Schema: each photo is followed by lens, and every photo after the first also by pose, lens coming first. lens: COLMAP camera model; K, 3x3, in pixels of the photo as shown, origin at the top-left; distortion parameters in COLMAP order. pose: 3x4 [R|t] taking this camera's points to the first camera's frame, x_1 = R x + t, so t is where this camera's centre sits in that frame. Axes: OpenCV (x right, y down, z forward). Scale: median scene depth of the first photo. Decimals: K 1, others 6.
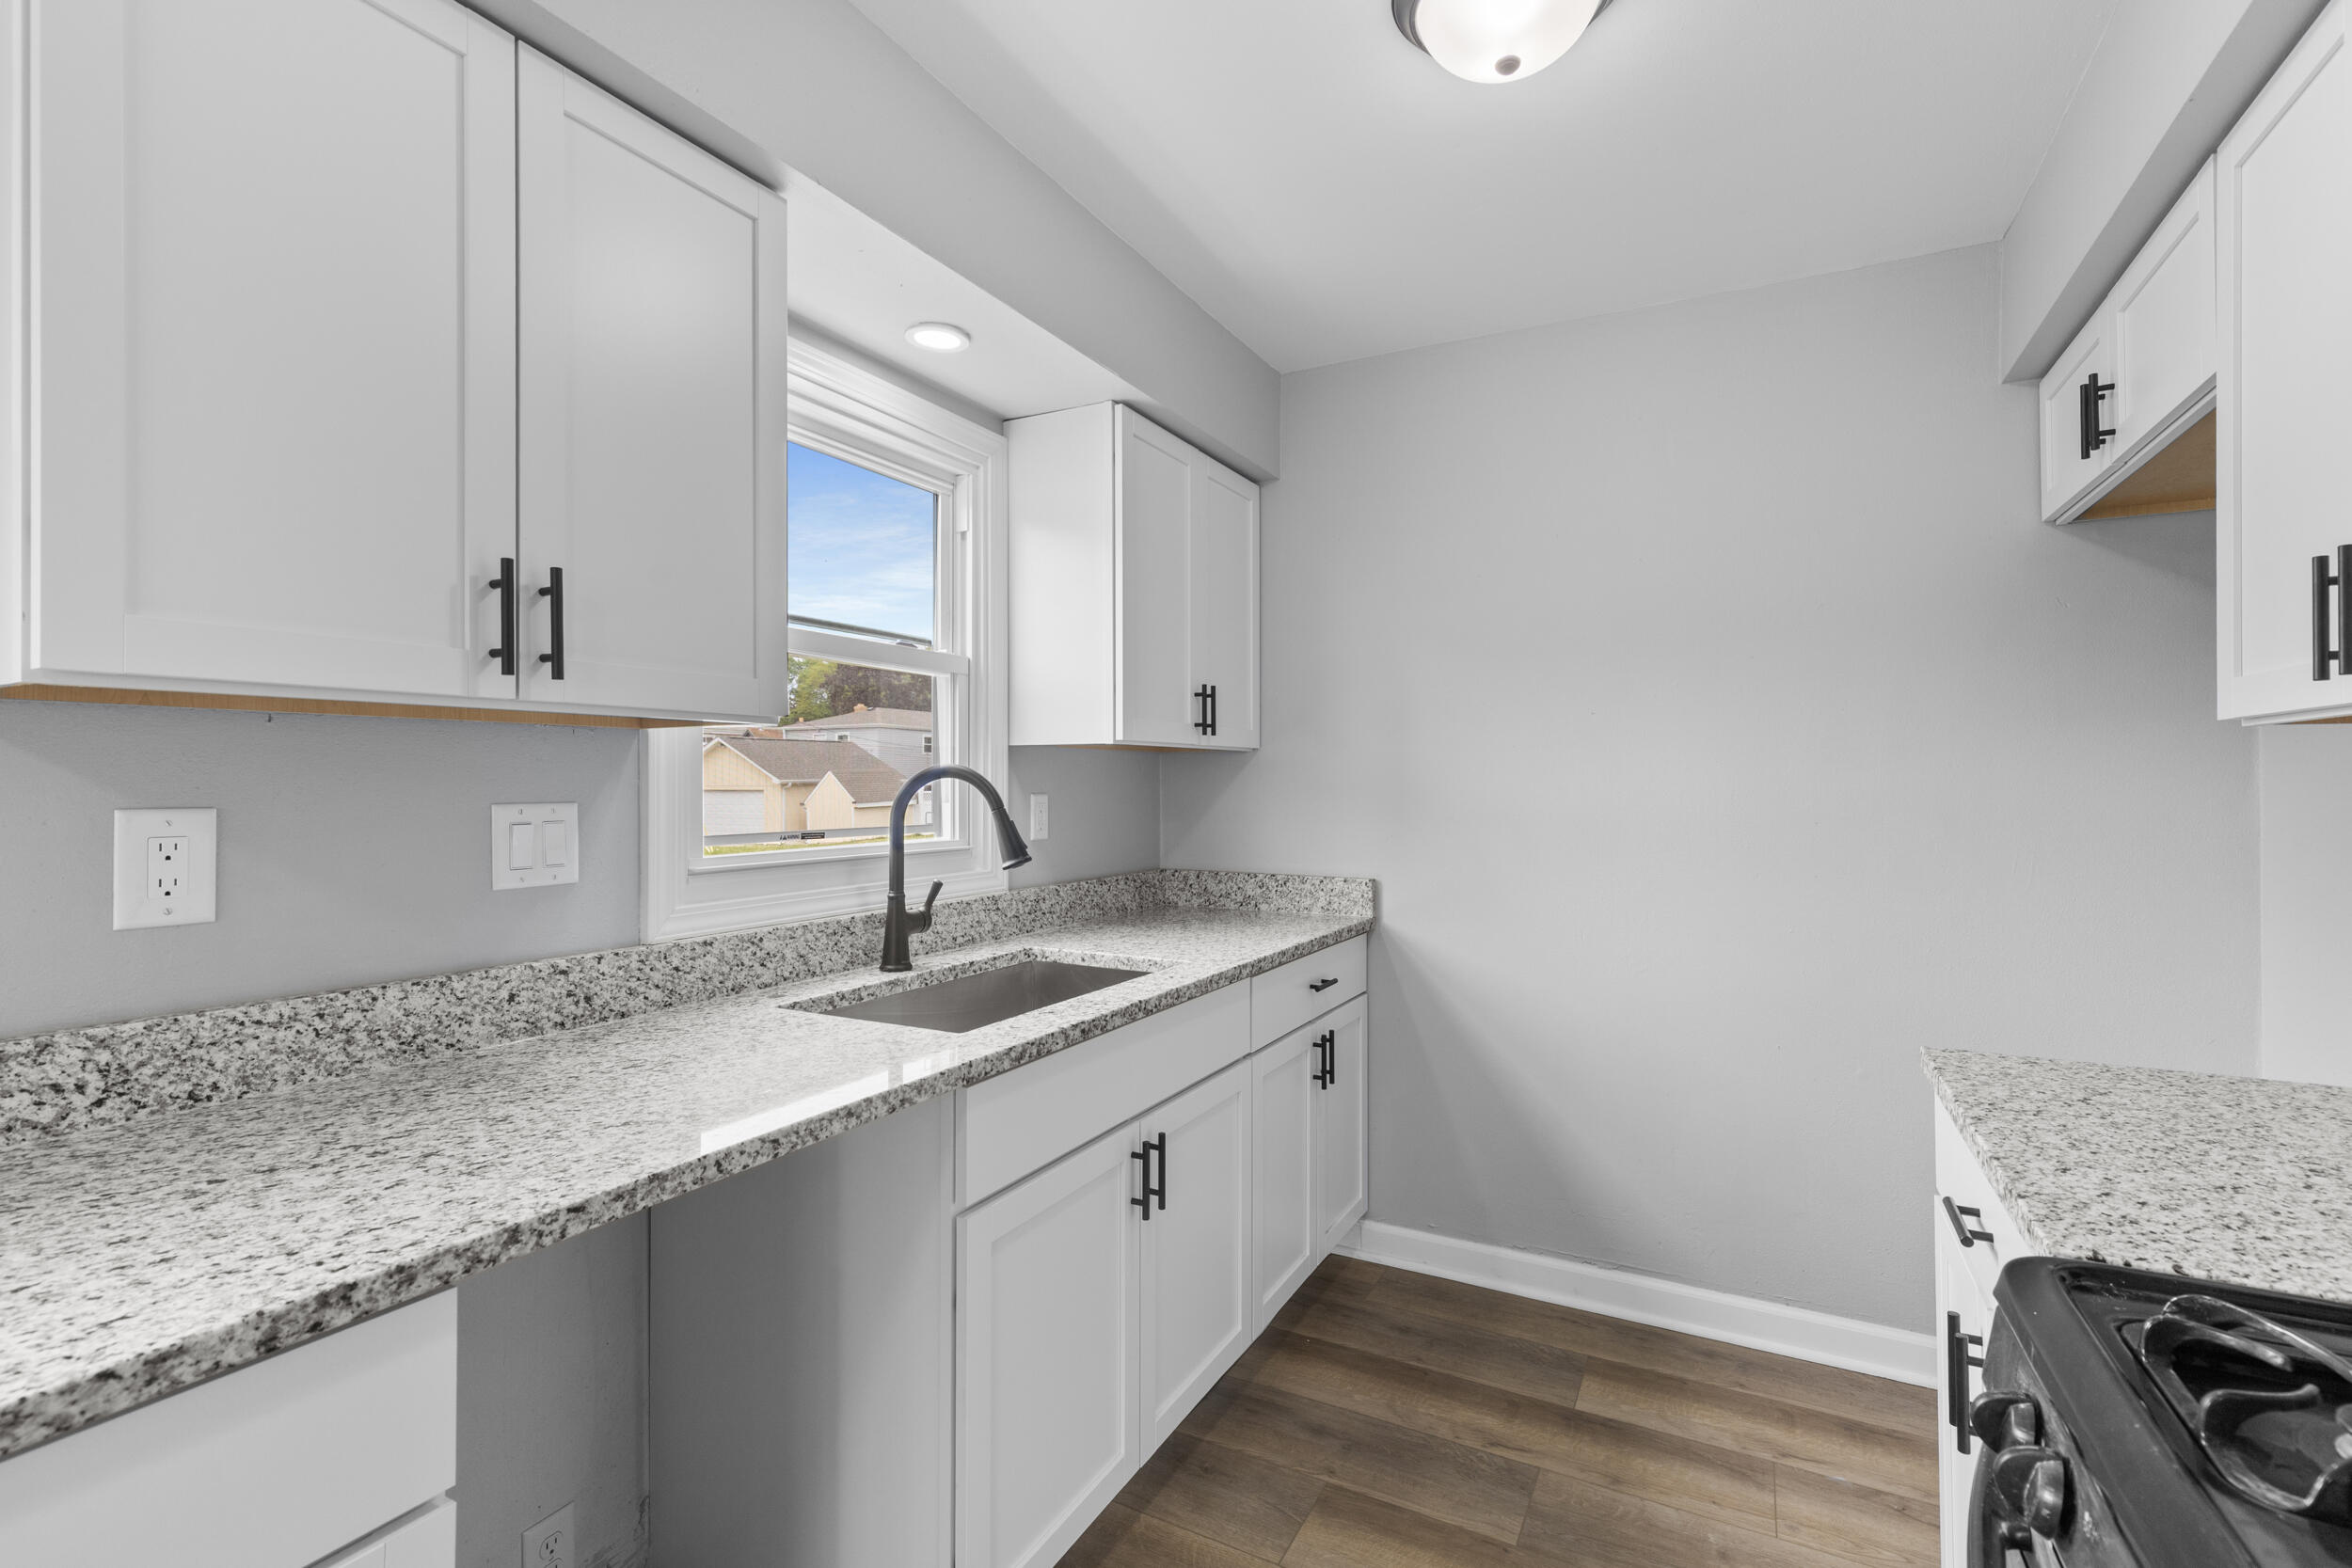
lens RADIAL K [[1064.4, 0, 1185.7], [0, 1064.4, 772.4], [0, 0, 1]] dist [0.007402, -0.001440]
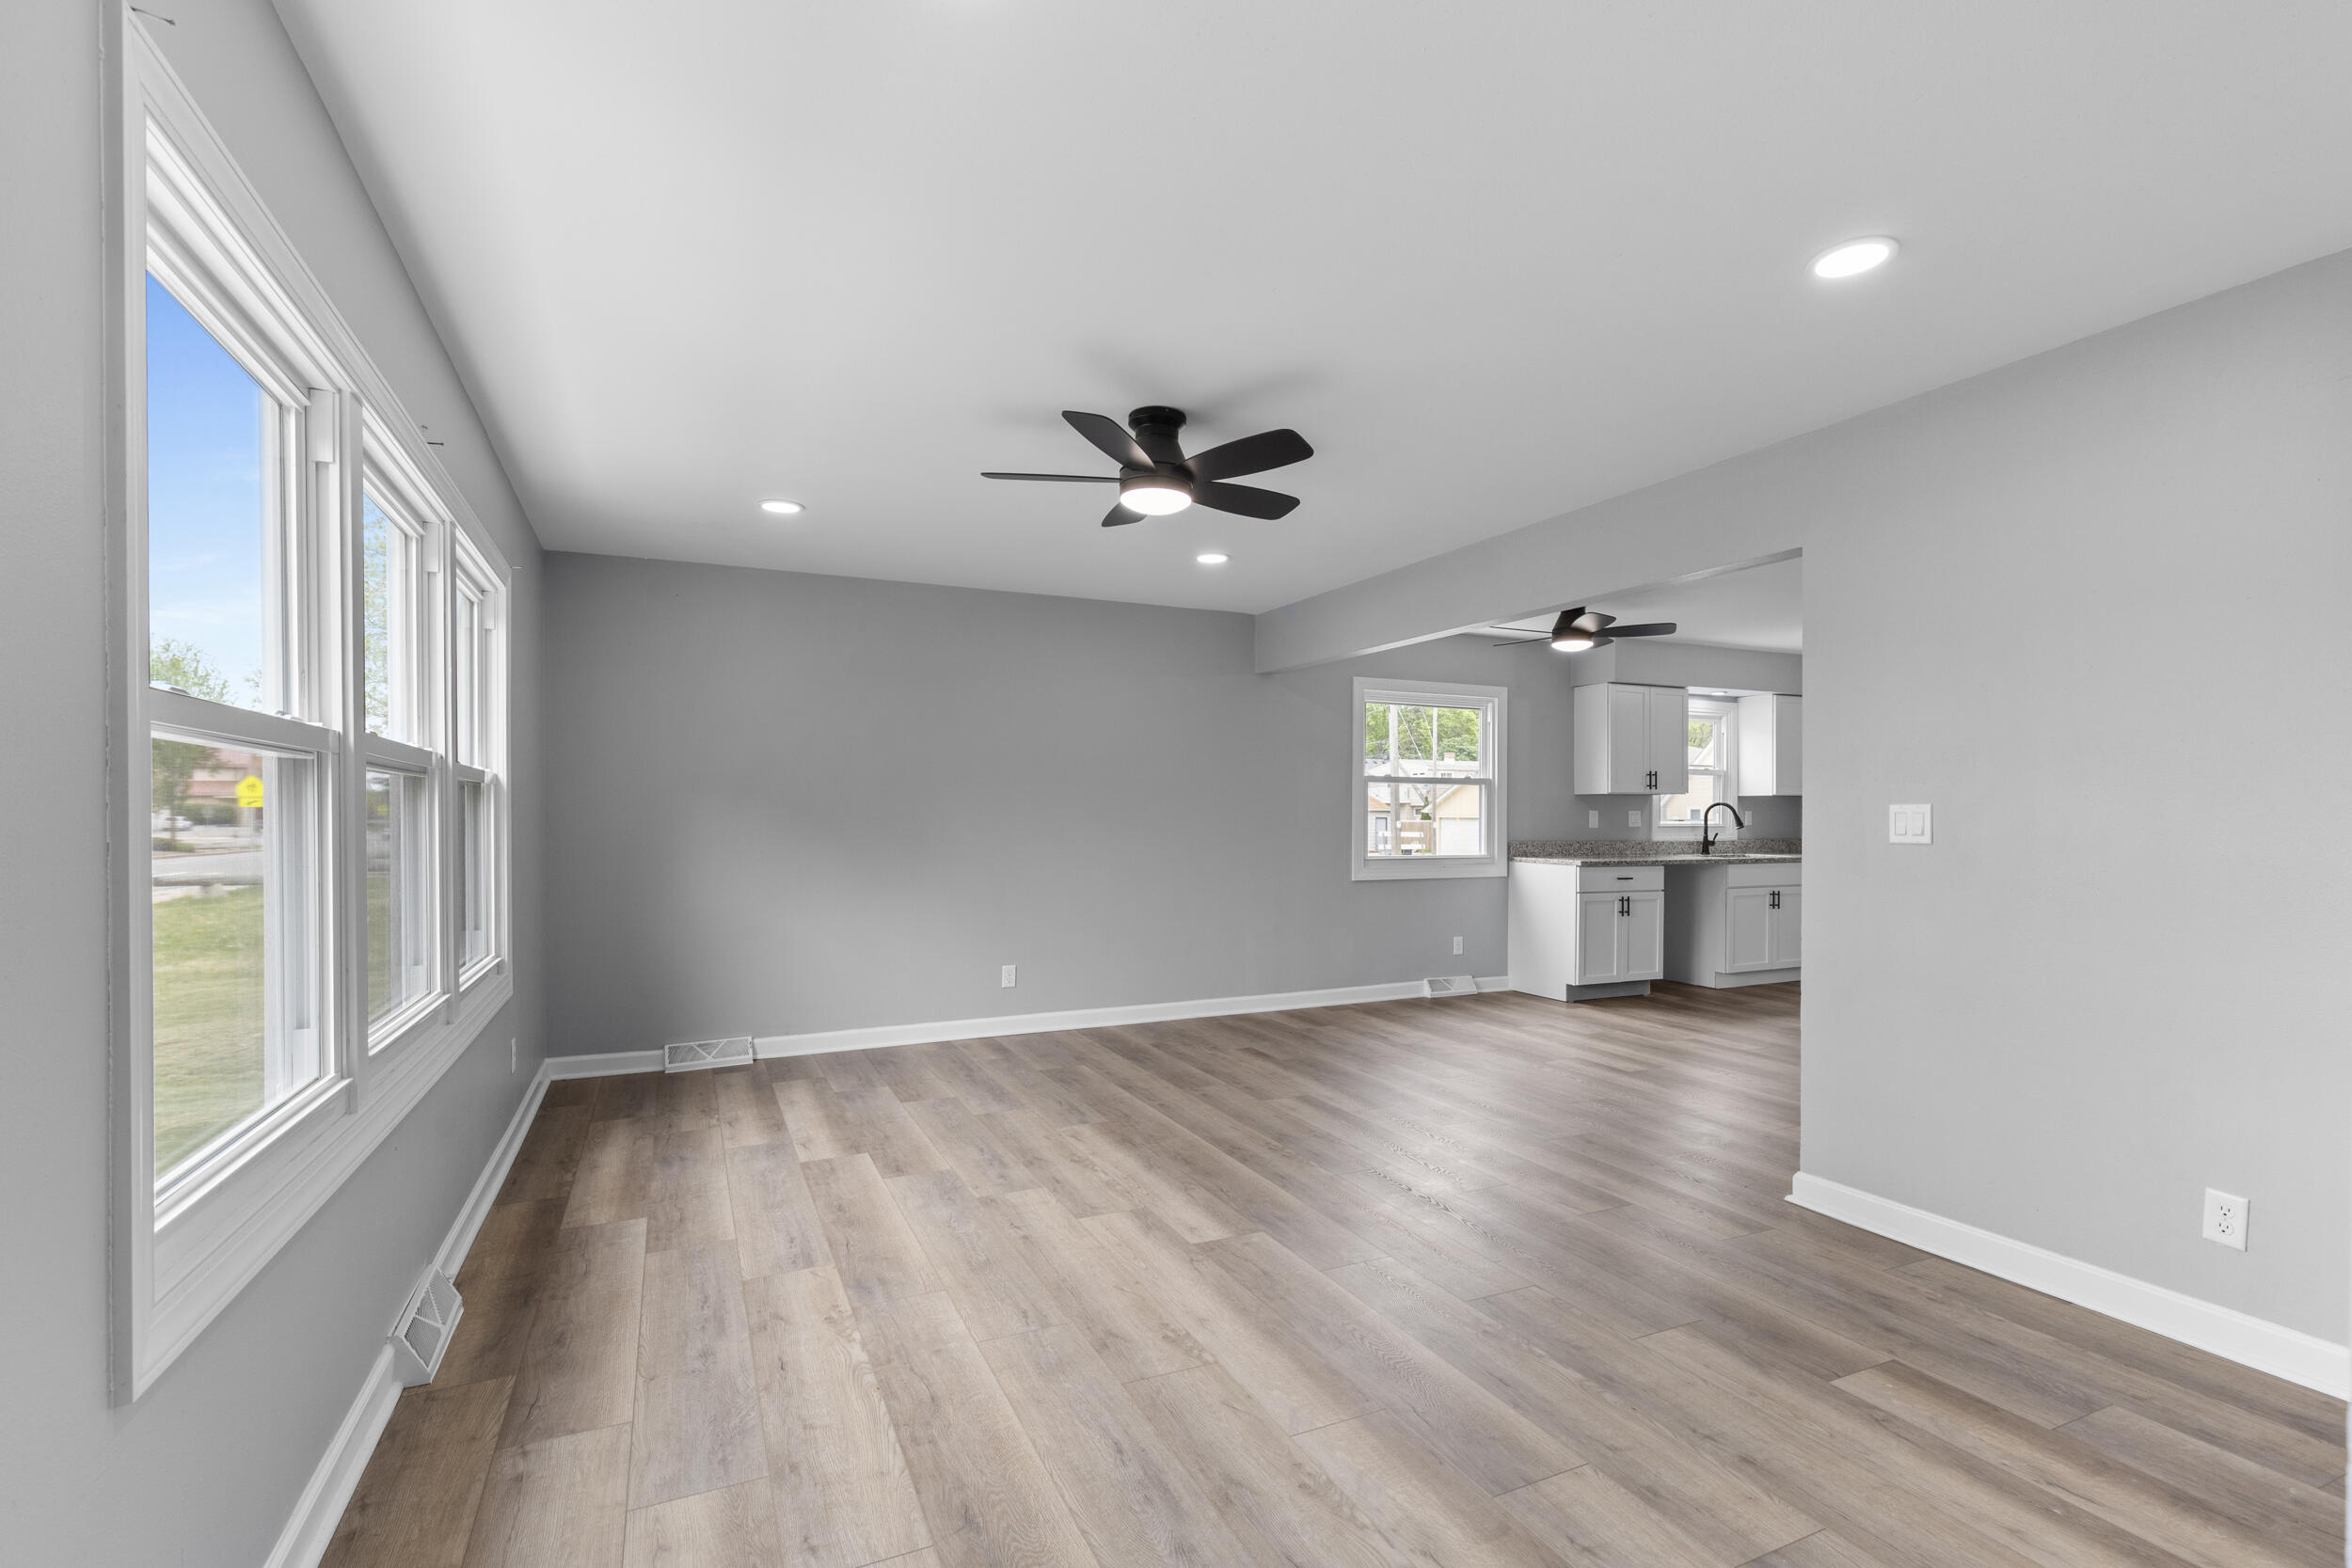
lens RADIAL K [[1064.4, 0, 1174.2], [0, 1064.4, 815.4], [0, 0, 1]] dist [0.007402, -0.001440]
pose [[0.798284, 0.003432, -0.602271, 0.522428], [0.003022, 0.999948, 0.009703, -0.002467], [0.602273, -0.009566, 0.798233, -3.259920]]
